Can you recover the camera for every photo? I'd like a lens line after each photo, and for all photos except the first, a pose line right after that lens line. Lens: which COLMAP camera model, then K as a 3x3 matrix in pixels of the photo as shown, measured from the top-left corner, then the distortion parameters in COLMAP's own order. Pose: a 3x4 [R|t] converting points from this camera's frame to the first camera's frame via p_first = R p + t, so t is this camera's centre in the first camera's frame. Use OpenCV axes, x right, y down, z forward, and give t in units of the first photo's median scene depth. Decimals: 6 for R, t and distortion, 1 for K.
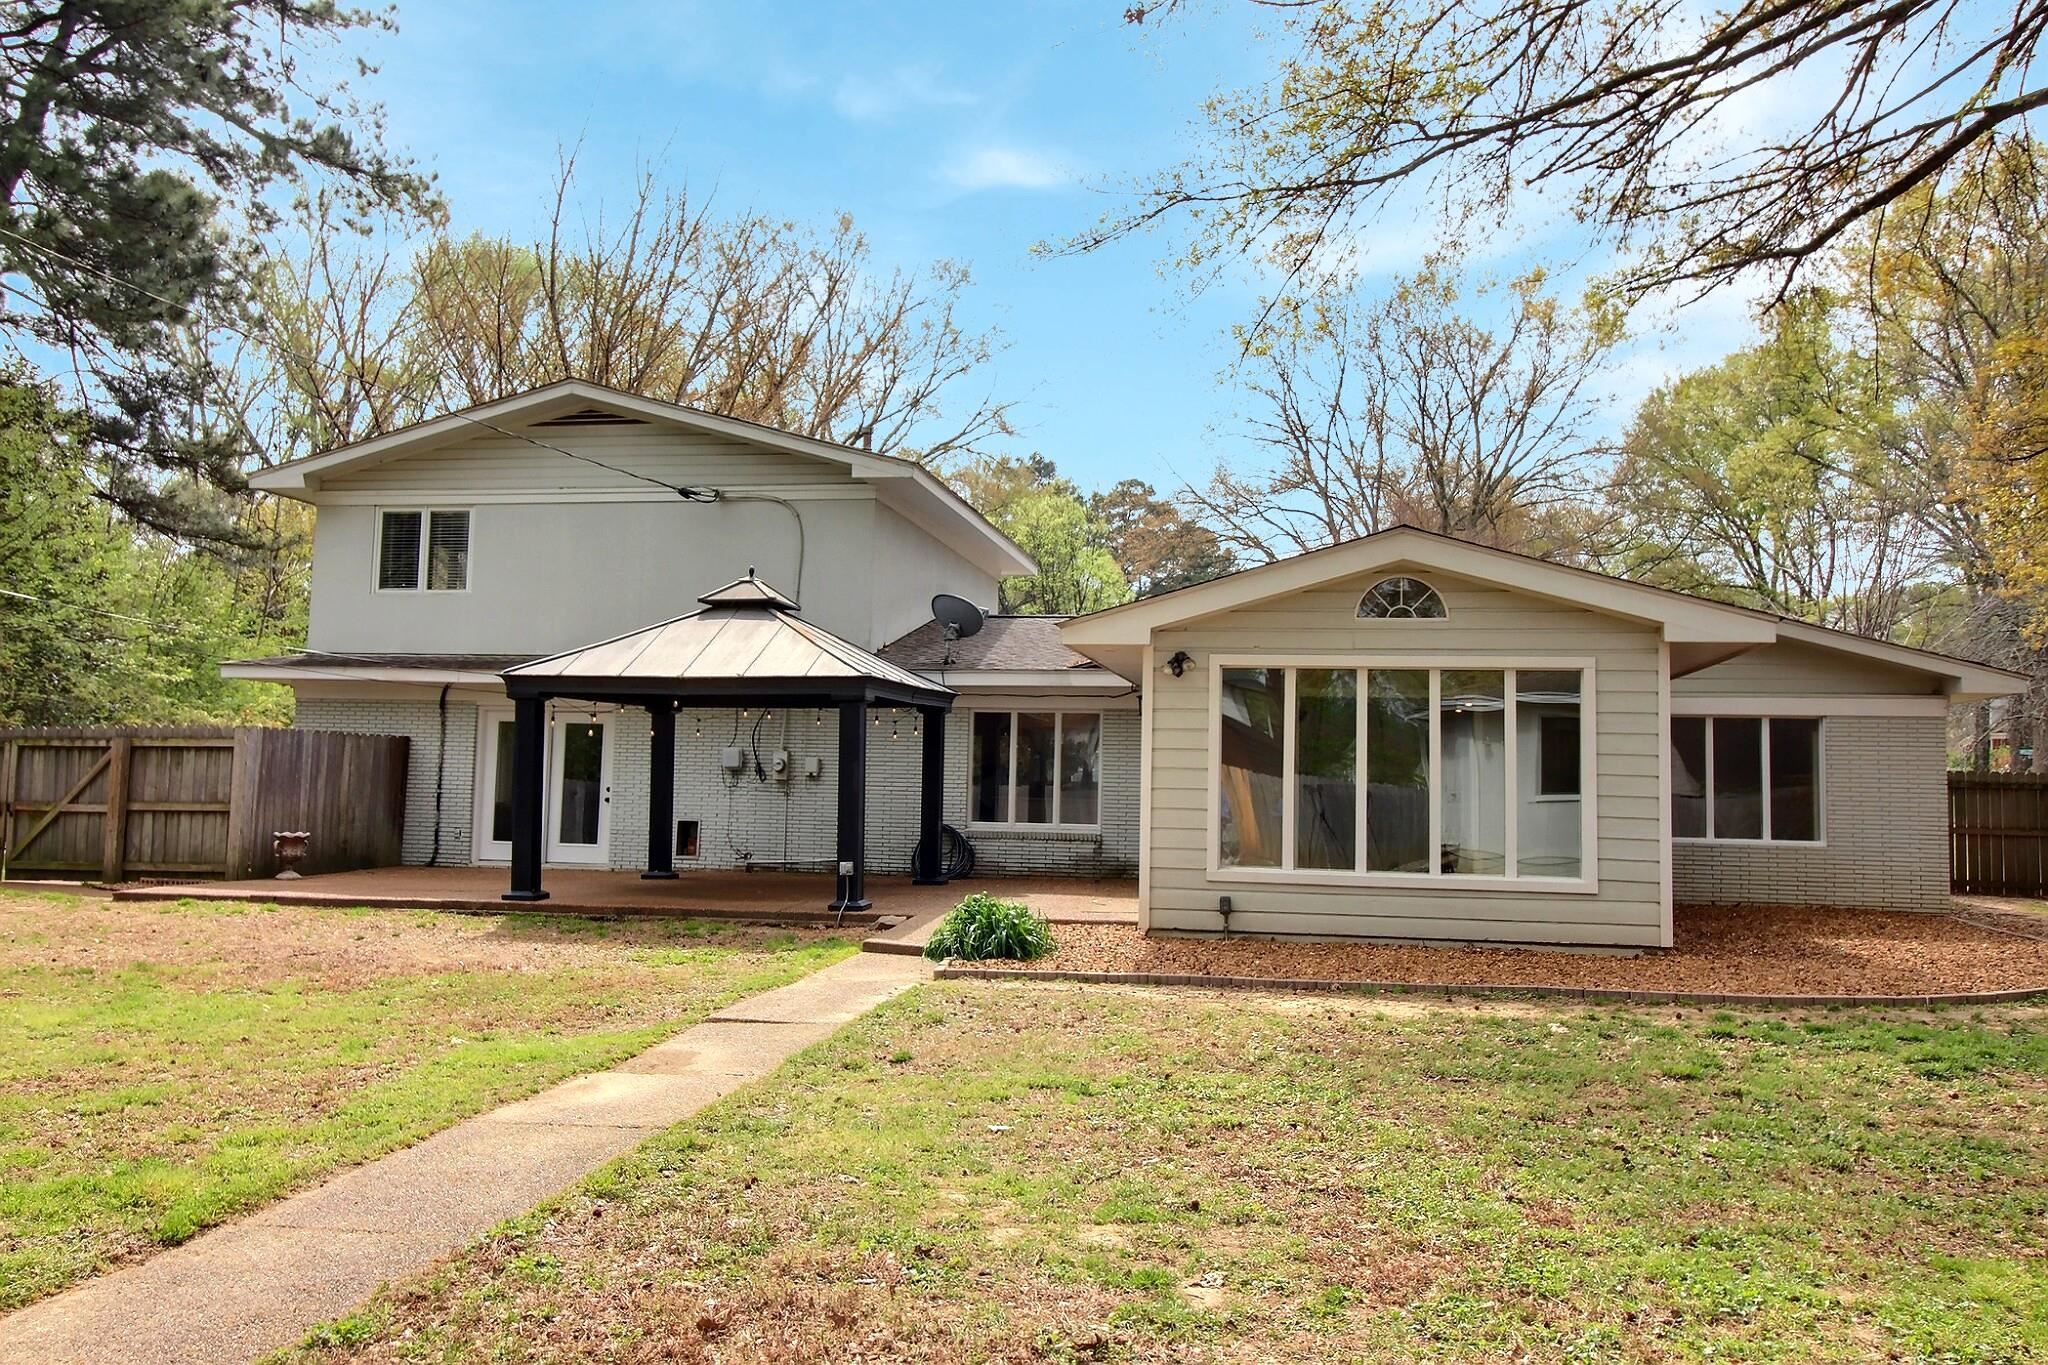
lens RADIAL K [[1659.1, 0, 1026.2], [0, 1659.1, 674.7], [0, 0, 1]] dist [0.009148, -0.003285]
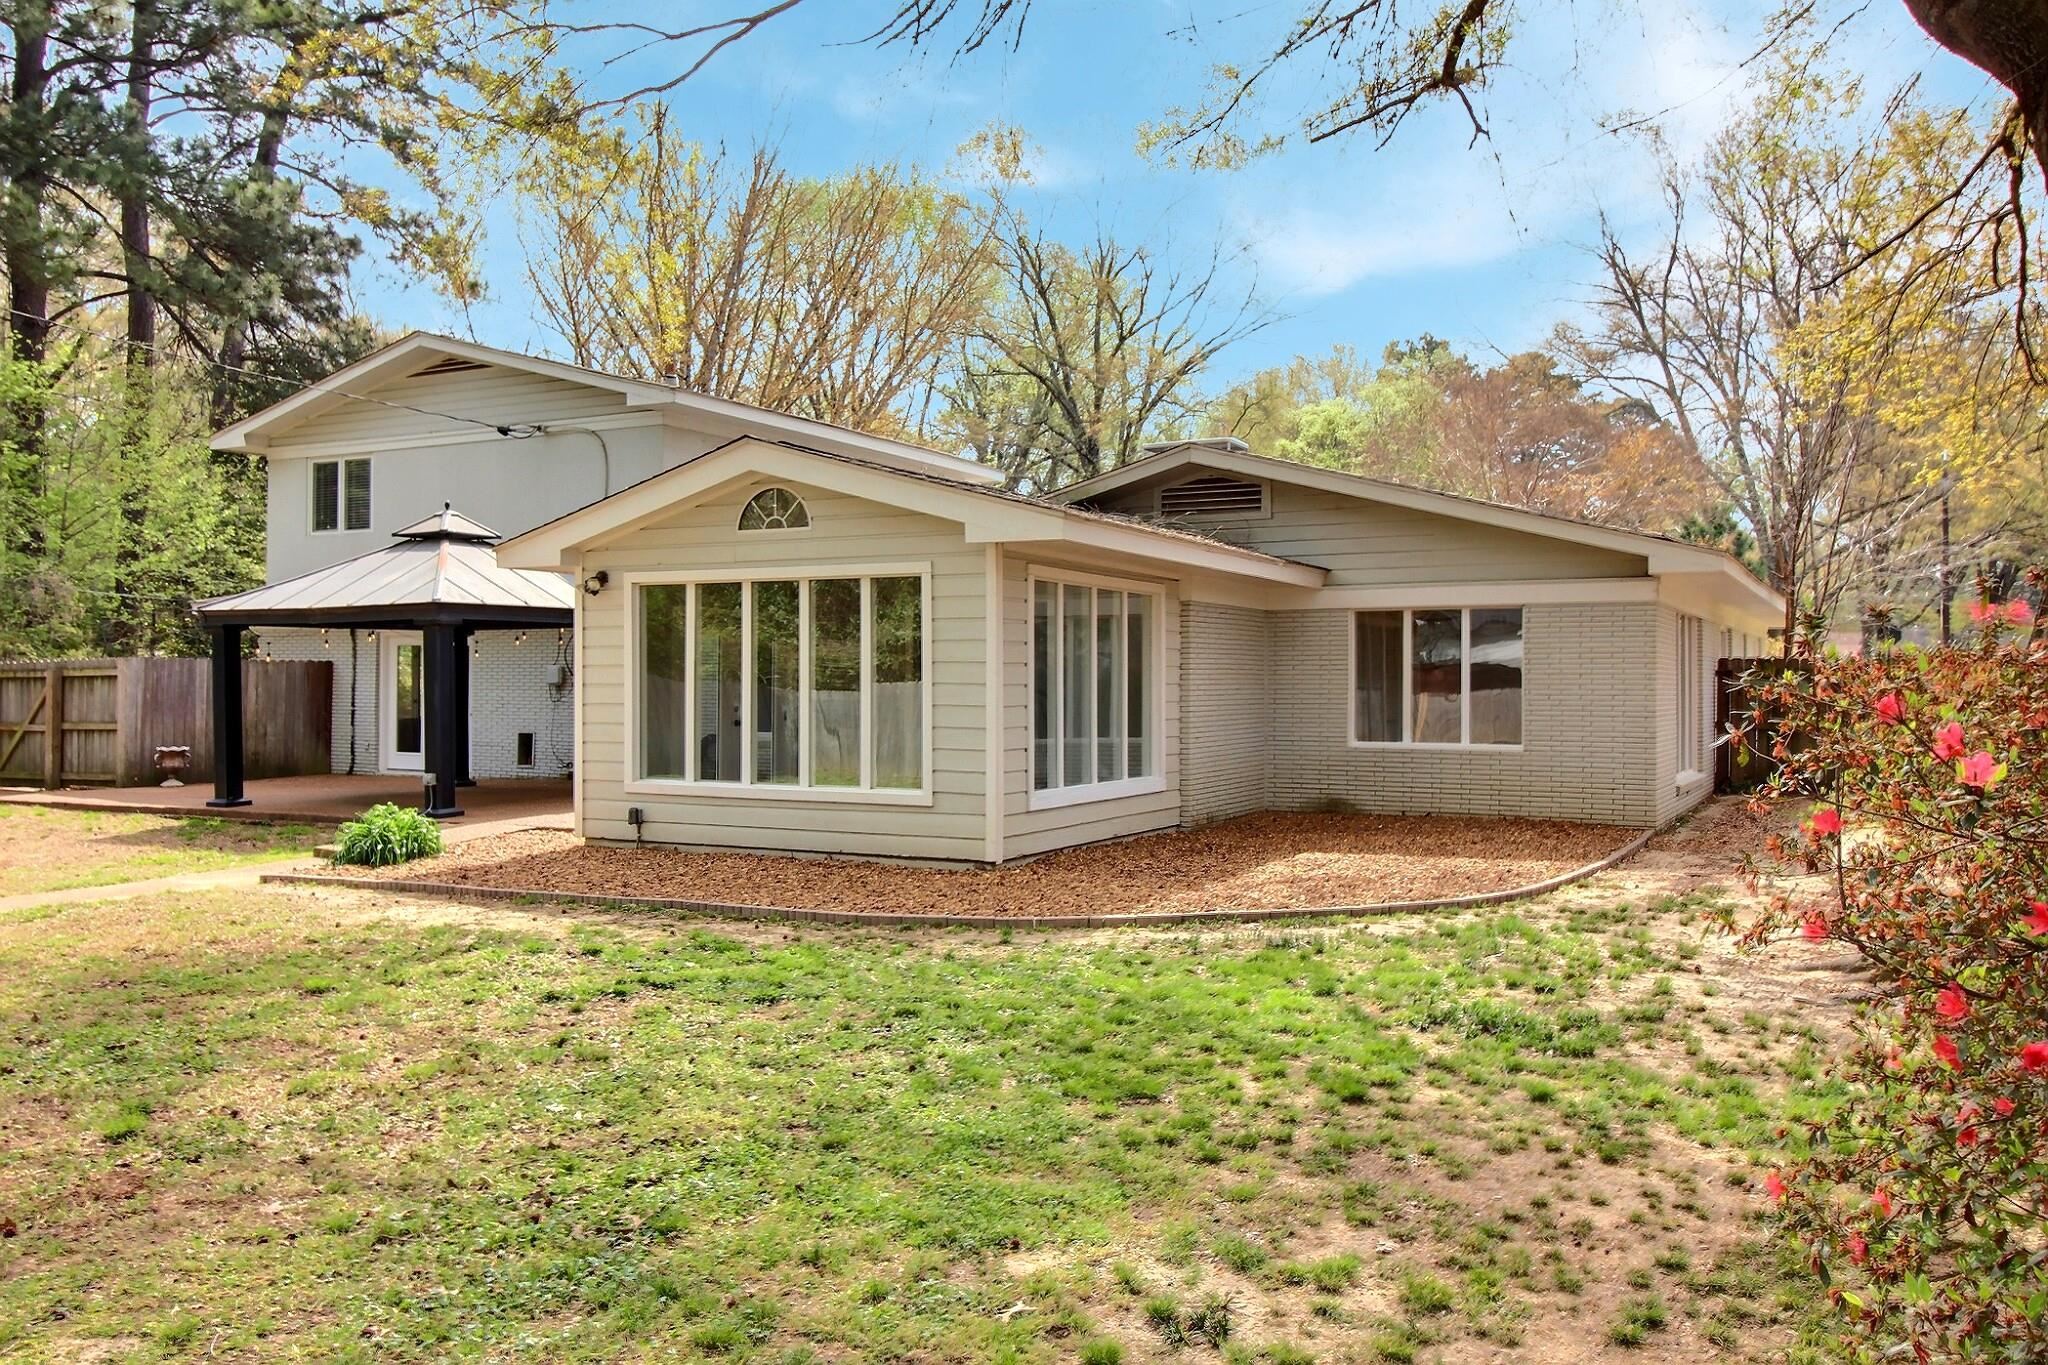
lens RADIAL K [[1659.1, 0, 1025.9], [0, 1659.1, 685.3], [0, 0, 1]] dist [0.009148, -0.003285]
pose [[0.952832, -0.017956, -0.302966, 0.492499], [0.038296, 0.997383, 0.061328, 0.002846], [0.301072, -0.070038, 0.951026, 0.071345]]
